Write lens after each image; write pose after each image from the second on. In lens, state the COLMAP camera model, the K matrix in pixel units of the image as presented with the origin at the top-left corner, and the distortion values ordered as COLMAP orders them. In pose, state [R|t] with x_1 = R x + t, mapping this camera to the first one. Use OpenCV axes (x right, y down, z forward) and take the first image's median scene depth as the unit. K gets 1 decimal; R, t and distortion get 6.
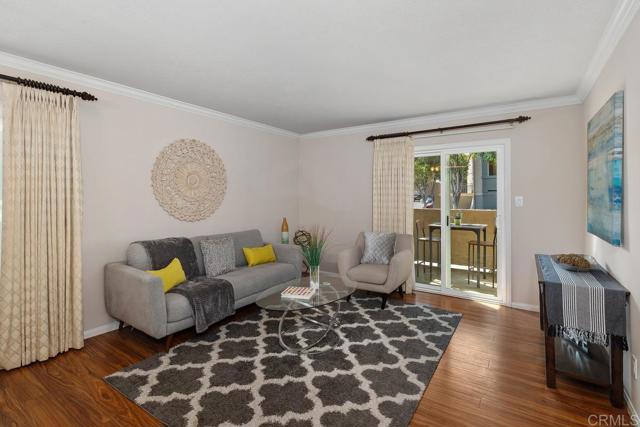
lens RADIAL K [[304.2, 0, 320.5], [0, 304.2, 194.3], [0, 0, 1]] dist [-0.005761, 0.000104]
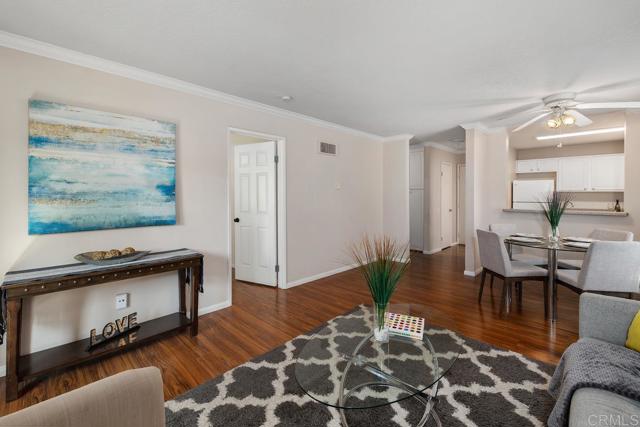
lens RADIAL K [[276.4, 0, 319.5], [0, 276.4, 197.5], [0, 0, 1]] dist [0.001502, -0.000327]
pose [[-0.985650, -0.002510, 0.168782, 0.011437], [-0.002618, 0.999996, -0.000413, 0.022743], [-0.168780, -0.000849, -0.985653, 1.492587]]
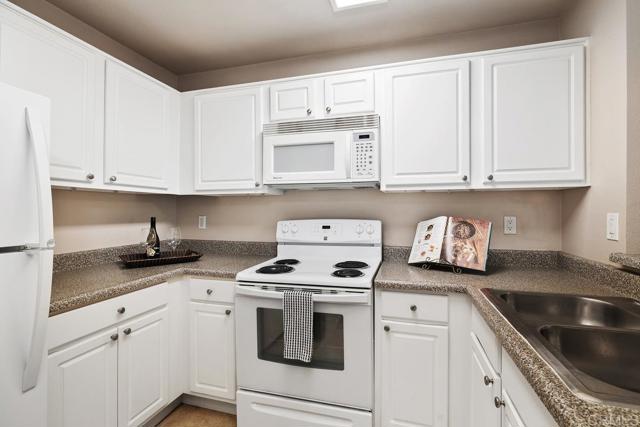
lens RADIAL K [[305.5, 0, 320.0], [0, 305.5, 213.5], [0, 0, 1]] dist [-0.002312, 0.000185]
pose [[0.315685, 0.007997, -0.948830, -0.896270], [0.011105, 0.999865, 0.012122, 0.019622], [0.948799, -0.014363, 0.315554, -0.608133]]
